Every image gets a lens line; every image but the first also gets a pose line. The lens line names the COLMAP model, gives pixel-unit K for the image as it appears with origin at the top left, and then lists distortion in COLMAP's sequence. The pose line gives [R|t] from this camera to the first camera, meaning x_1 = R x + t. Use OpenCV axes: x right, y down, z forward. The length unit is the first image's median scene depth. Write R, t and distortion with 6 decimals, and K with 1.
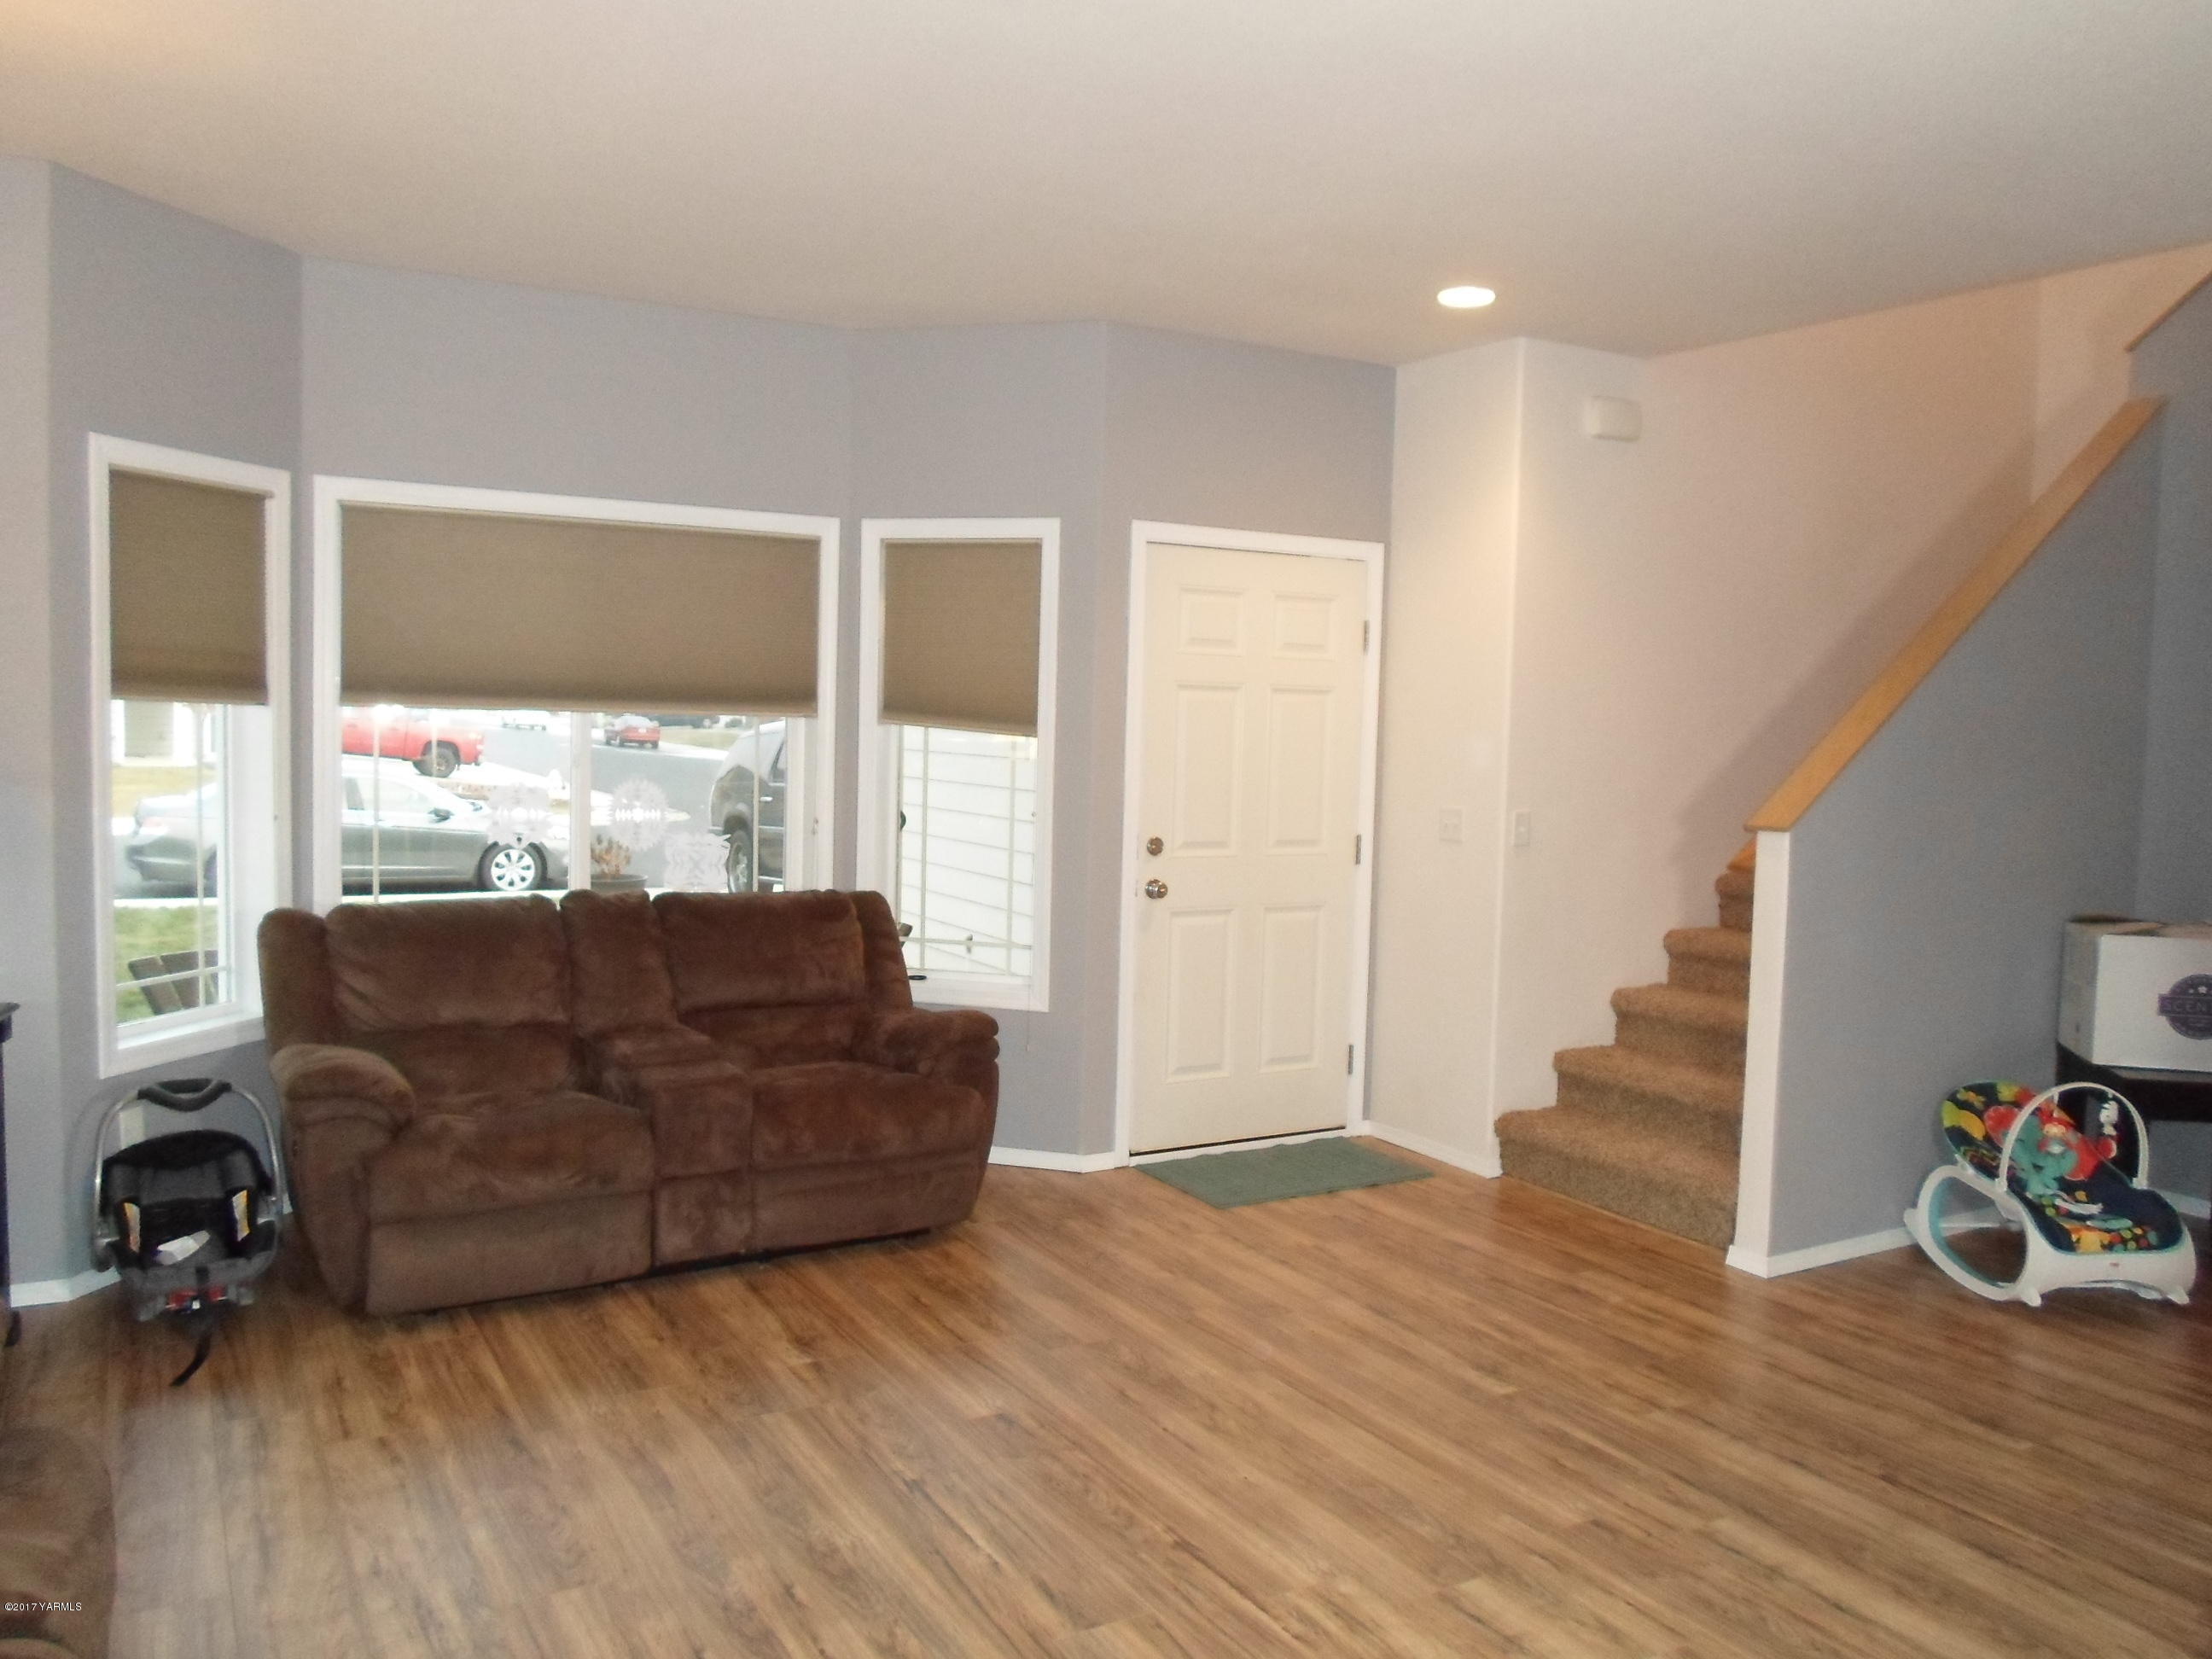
lens RADIAL K [[1666.5, 0, 1106.1], [0, 1666.5, 828.1], [0, 0, 1]] dist [-0.035819, -0.013536]
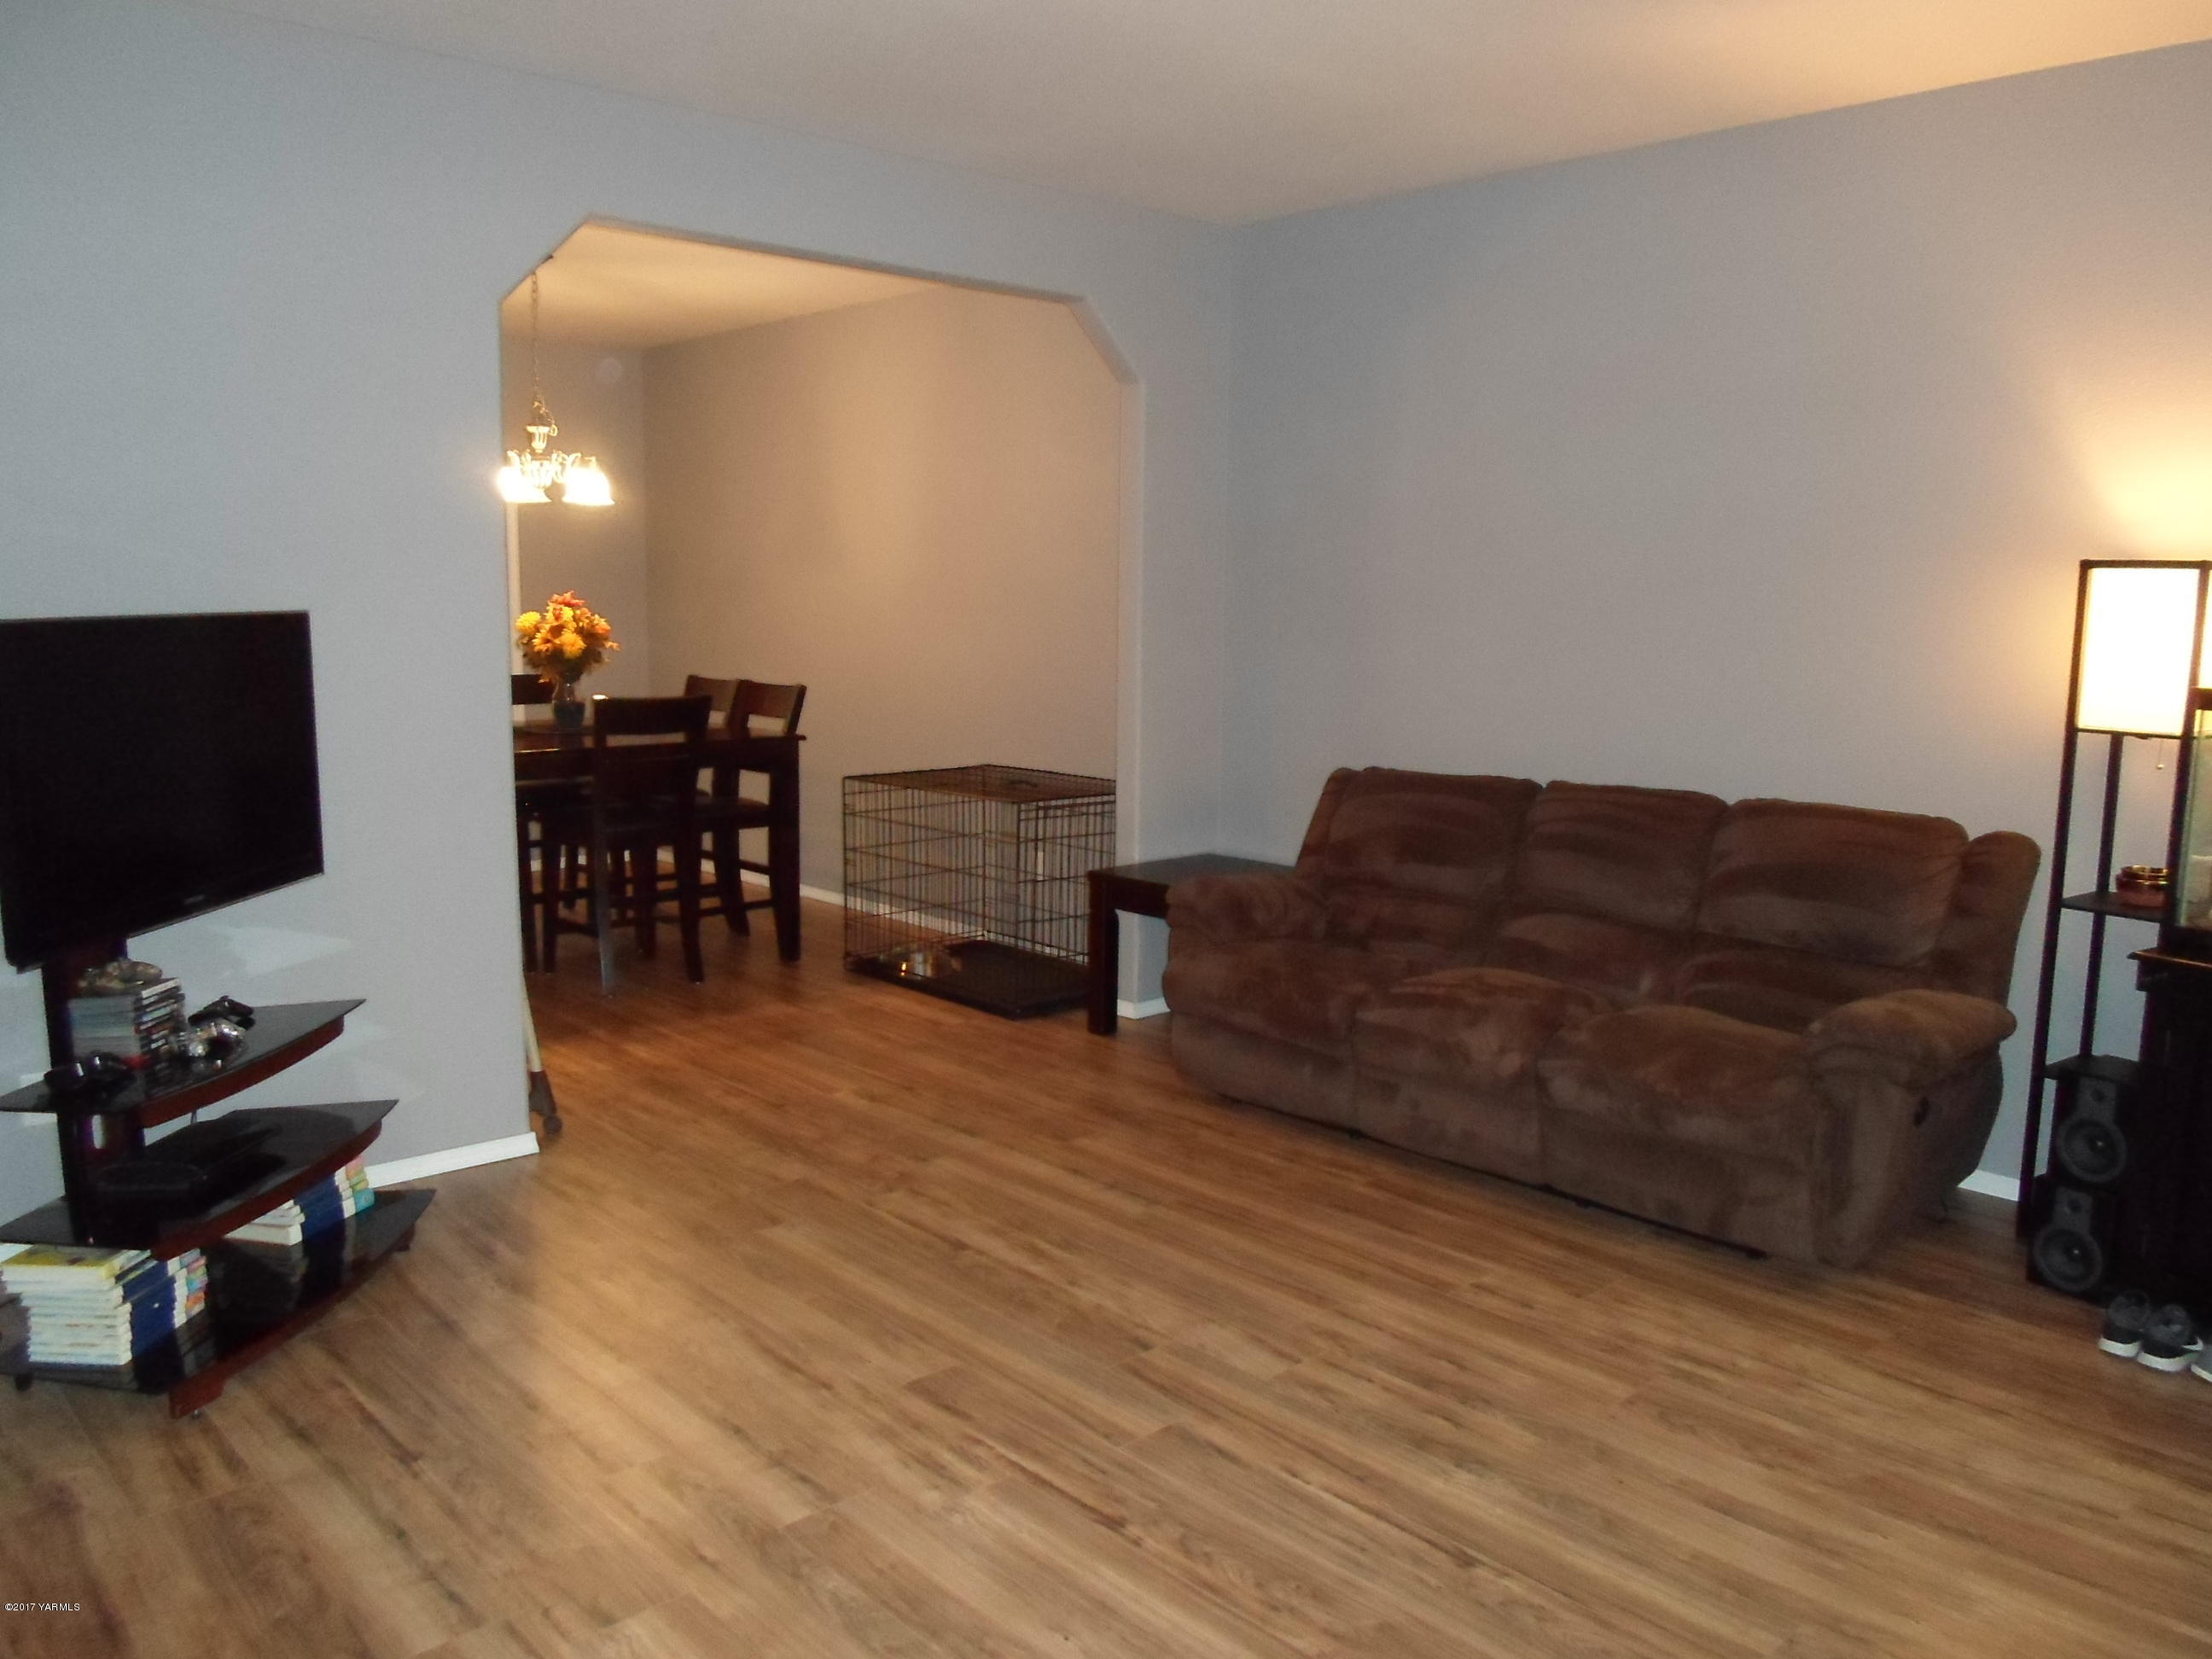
lens RADIAL K [[1666.5, 0, 1112.1], [0, 1666.5, 824.2], [0, 0, 1]] dist [-0.035819, -0.013536]
pose [[-0.972626, 0.000275, -0.232375, 0.265882], [-0.047338, 0.978795, 0.199298, -0.117288], [0.227502, 0.204842, -0.951989, 1.850089]]
